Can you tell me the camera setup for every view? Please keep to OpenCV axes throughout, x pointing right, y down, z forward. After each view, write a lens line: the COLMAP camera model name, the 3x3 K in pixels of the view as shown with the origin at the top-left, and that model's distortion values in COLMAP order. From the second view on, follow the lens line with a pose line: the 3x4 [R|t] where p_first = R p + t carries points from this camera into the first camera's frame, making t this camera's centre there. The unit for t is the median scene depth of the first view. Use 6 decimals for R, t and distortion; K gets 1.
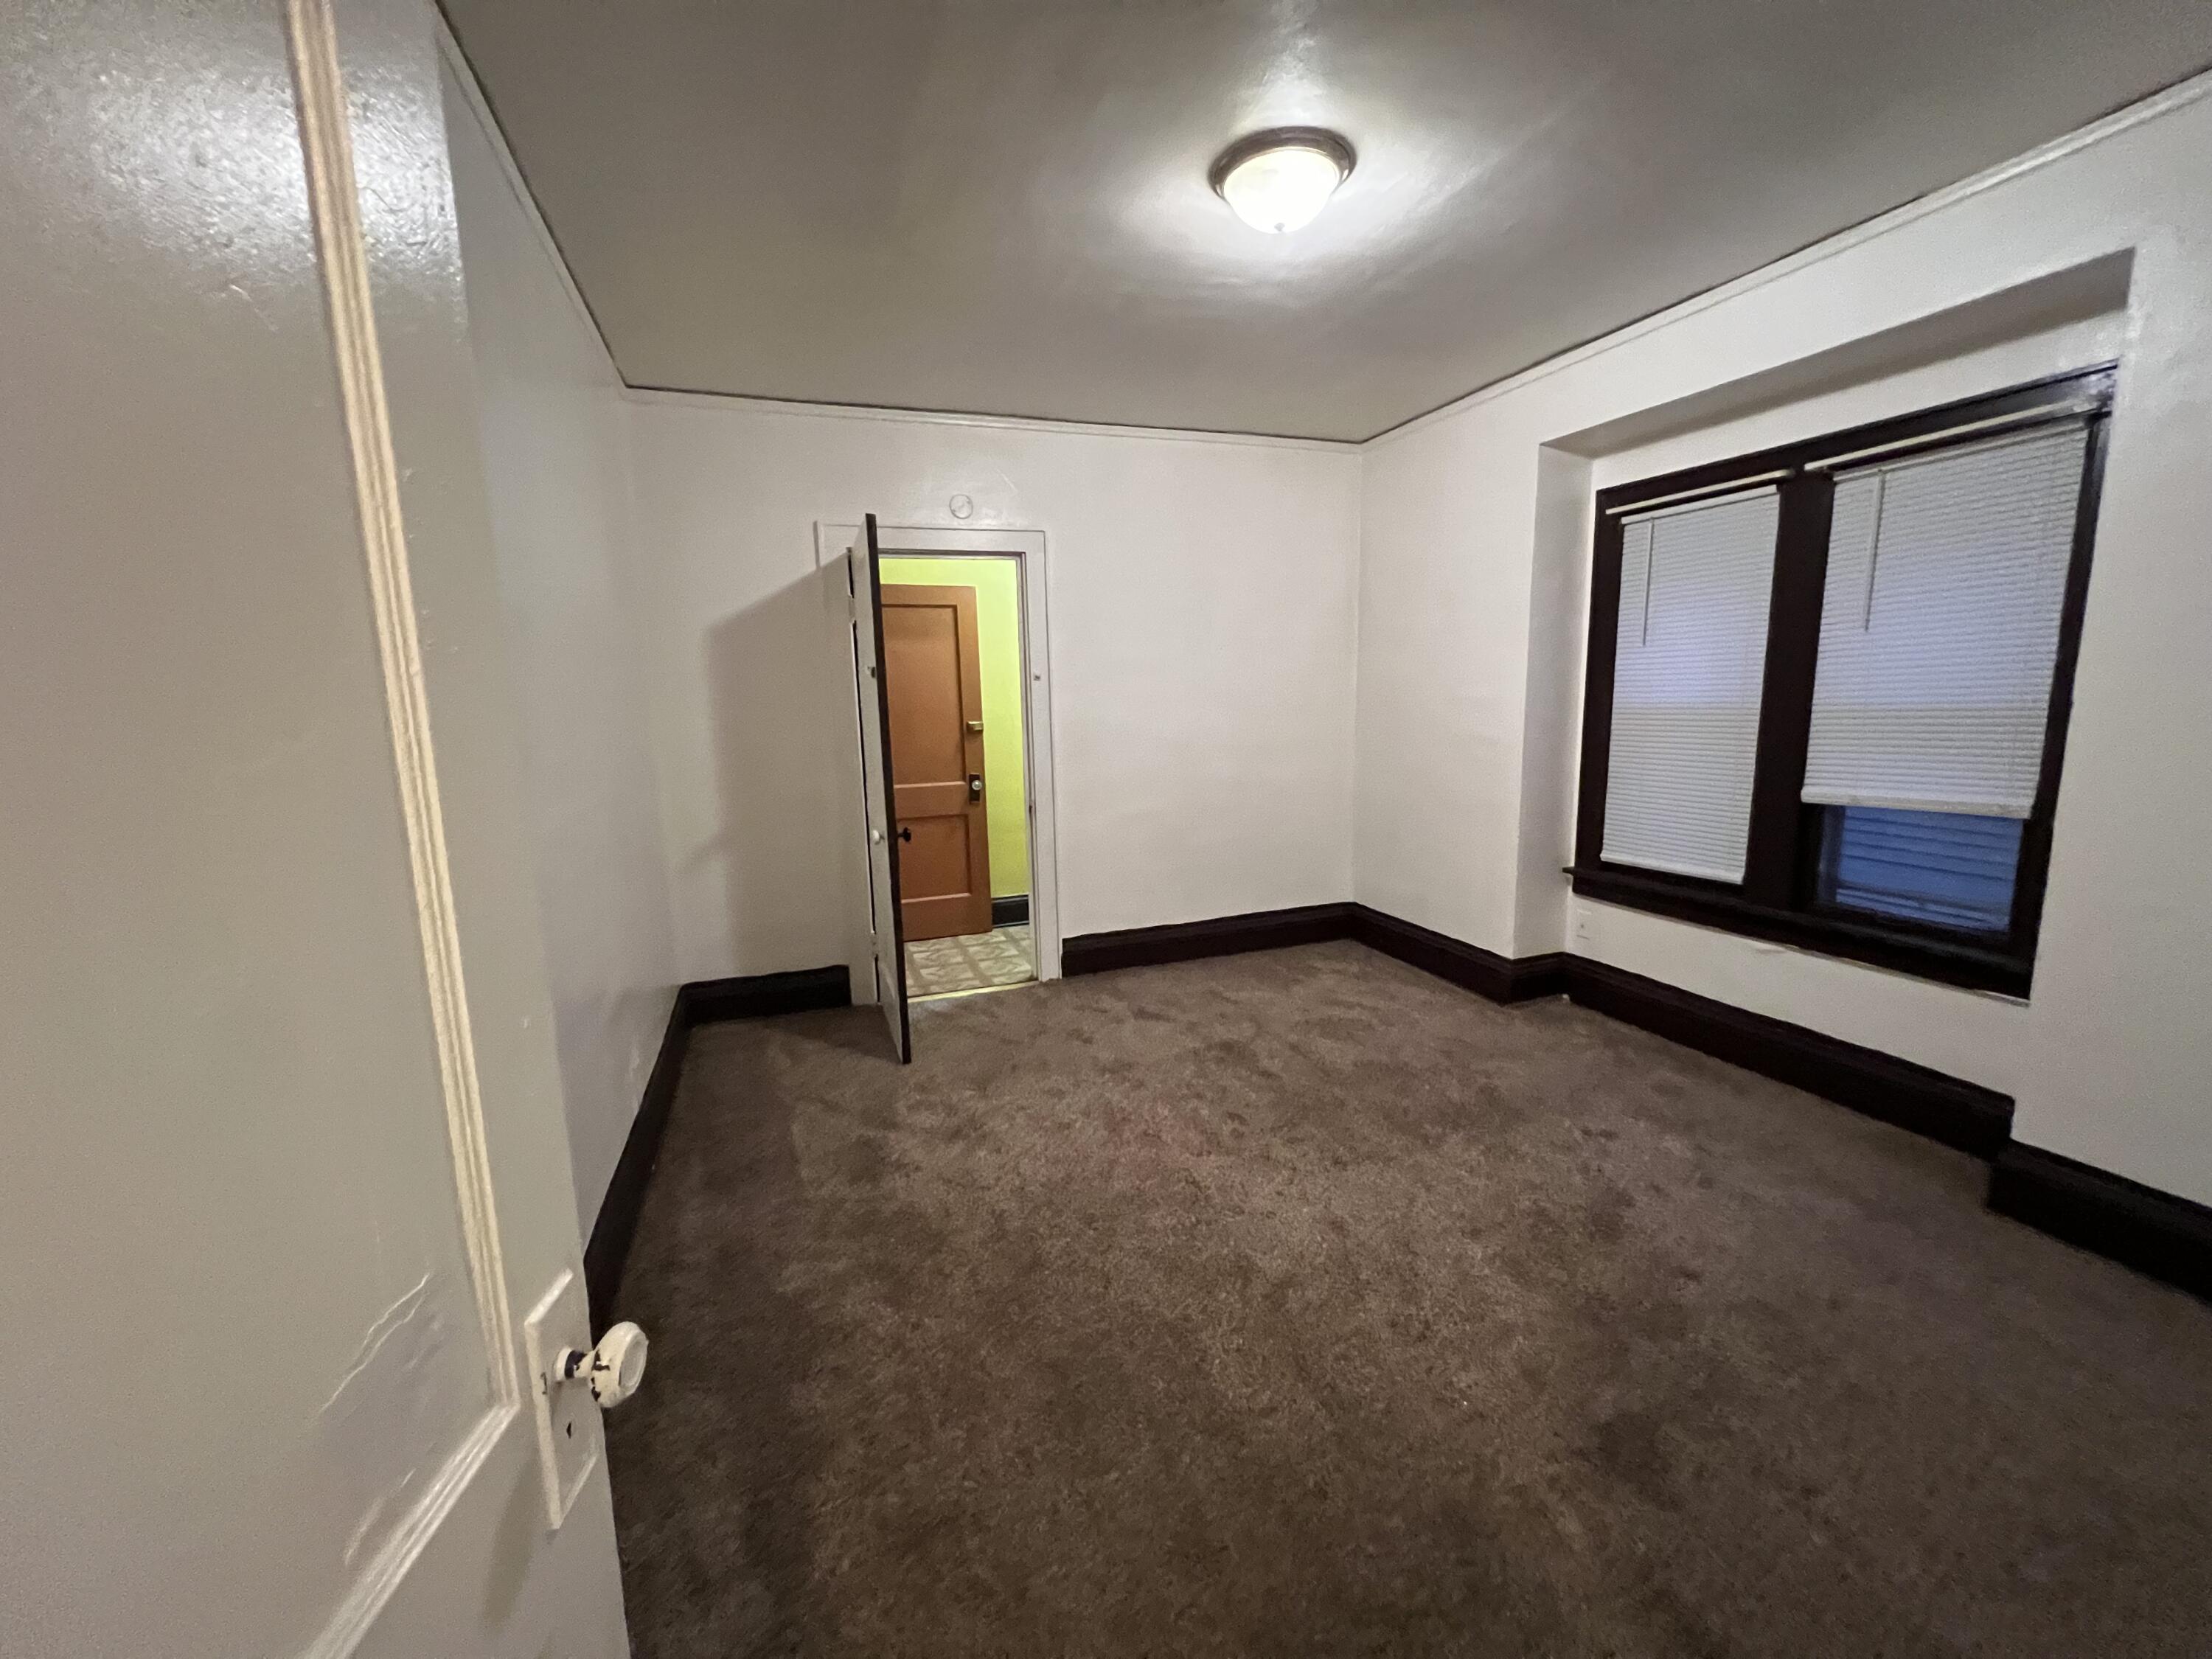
lens RADIAL K [[879.5, 0, 1109.3], [0, 879.5, 828.6], [0, 0, 1]] dist [-0.000420, 0.000567]
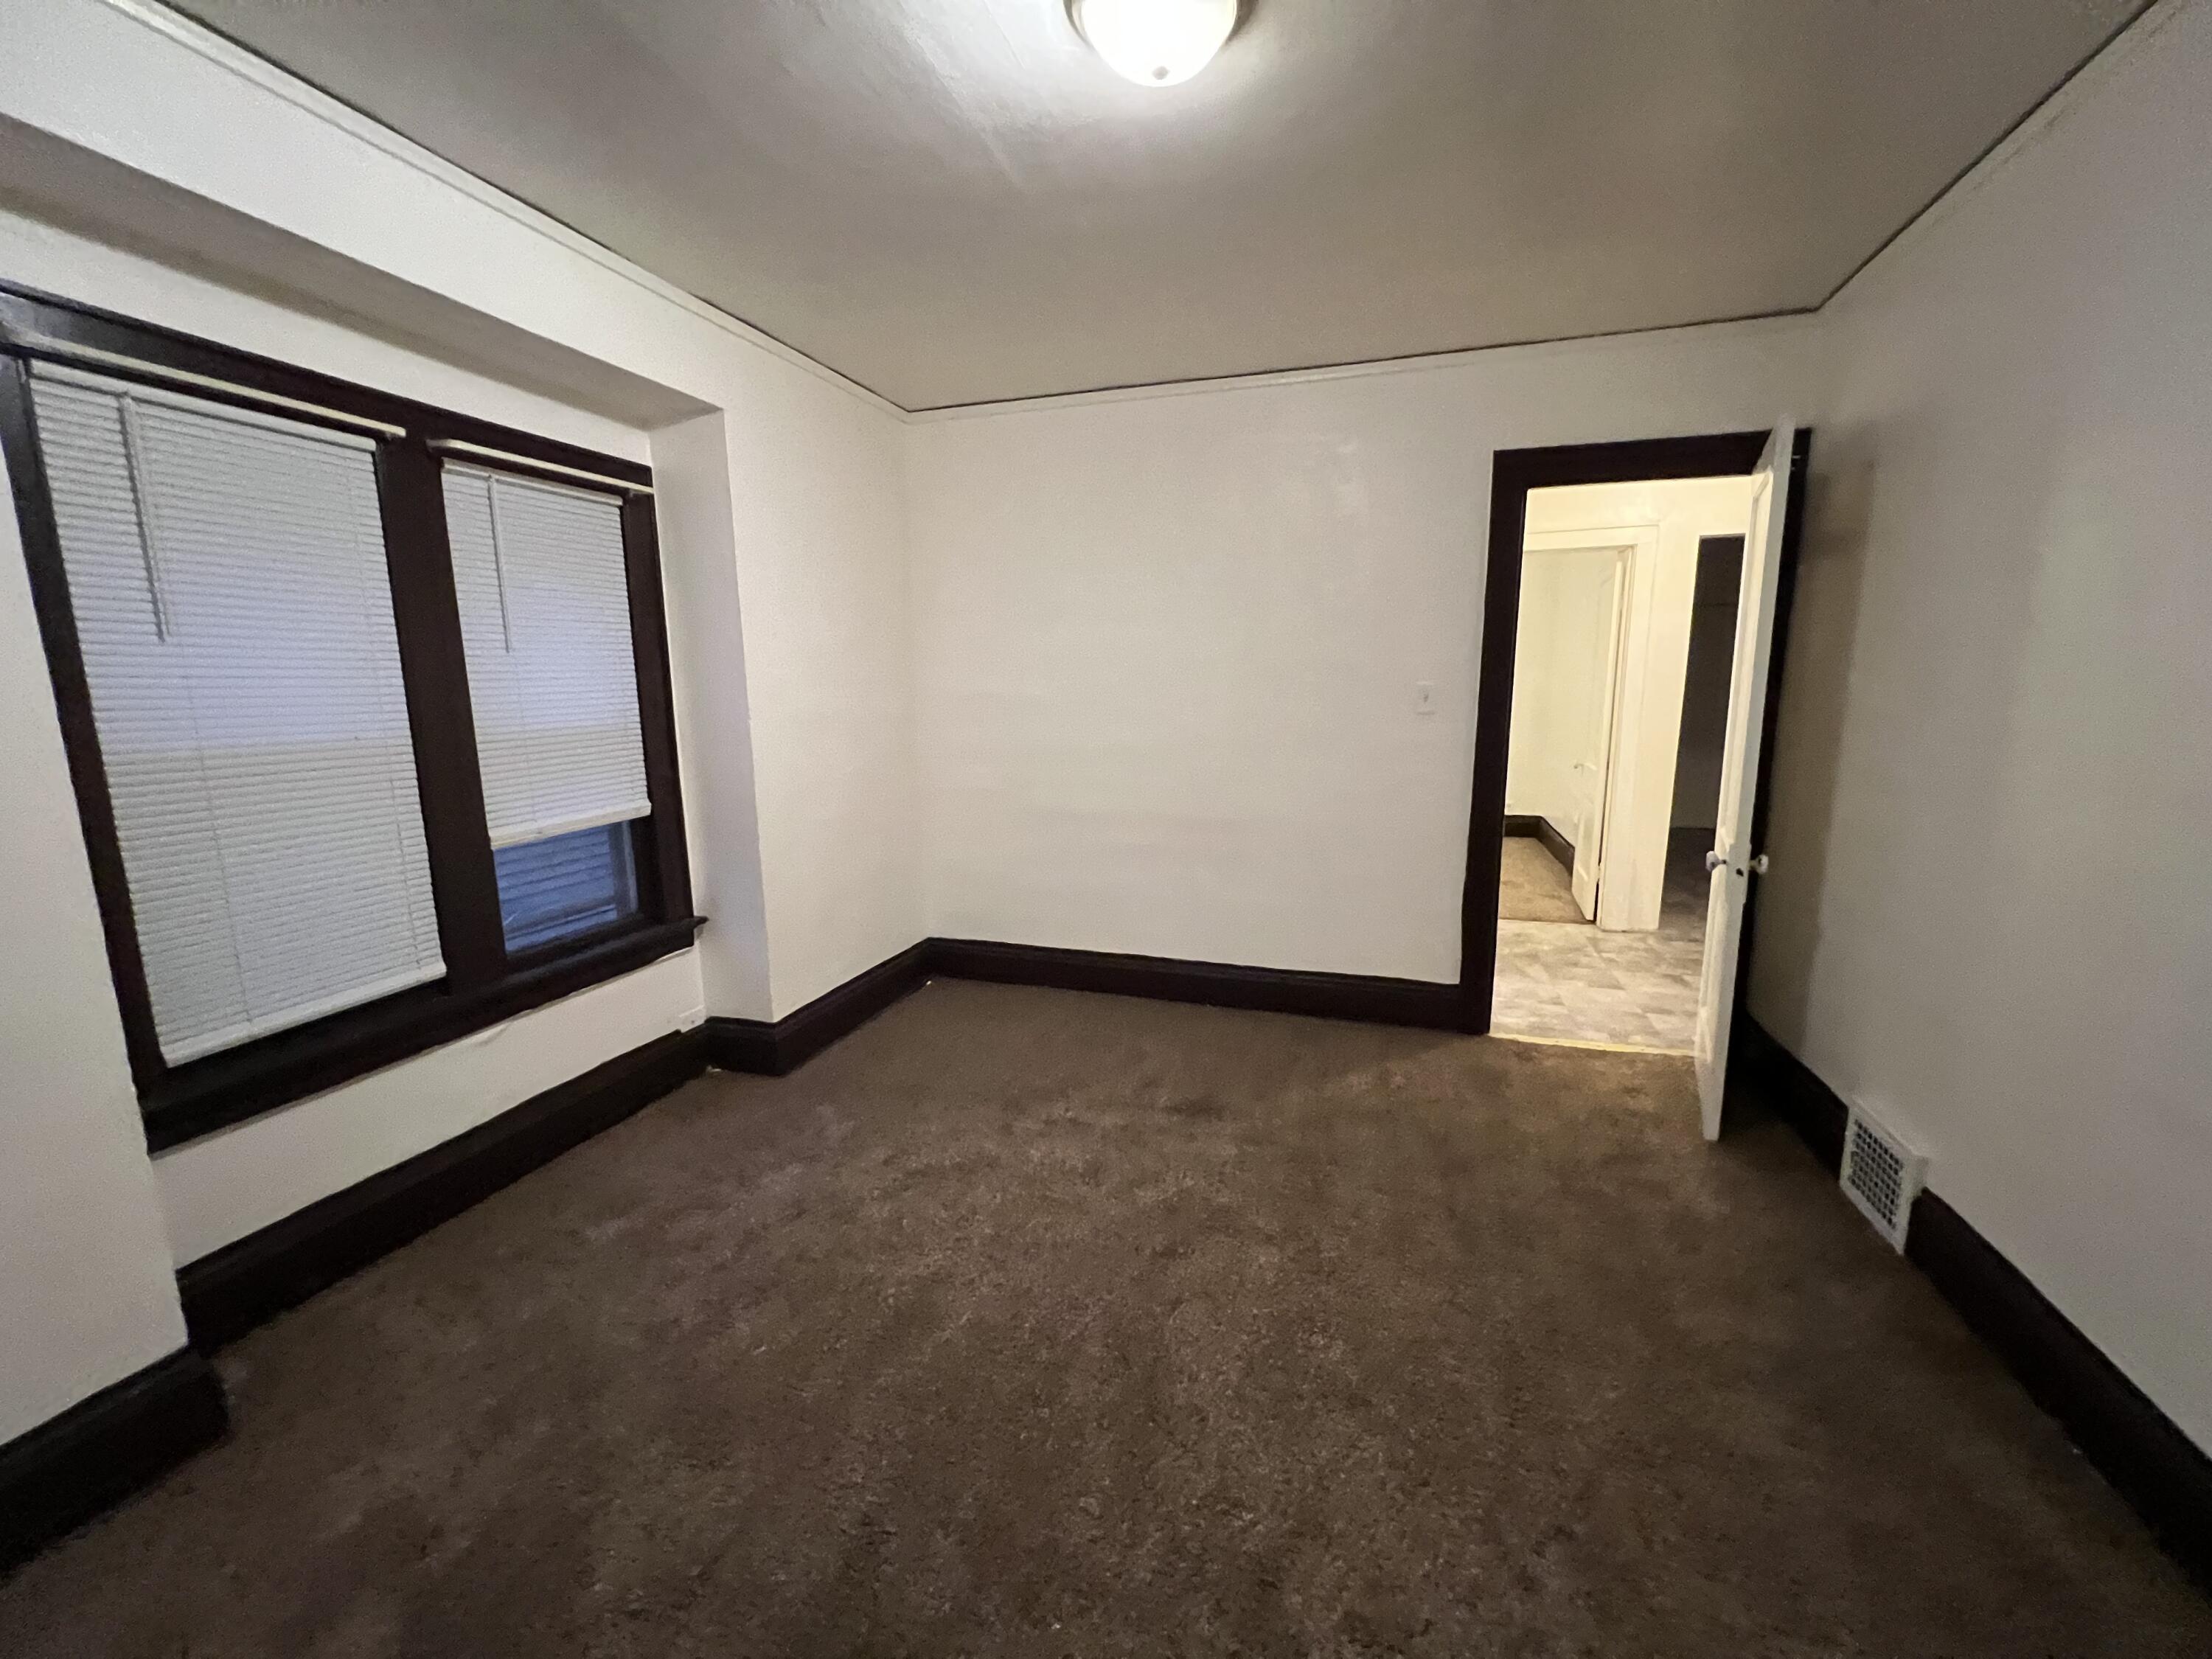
lens RADIAL K [[879.5, 0, 1112.4], [0, 879.5, 826.9], [0, 0, 1]] dist [-0.000420, 0.000567]
pose [[-0.795665, -0.079761, 0.600463, -0.206921], [0.110394, 0.955598, 0.273215, -0.237248], [-0.595593, 0.283675, -0.751530, 1.402866]]
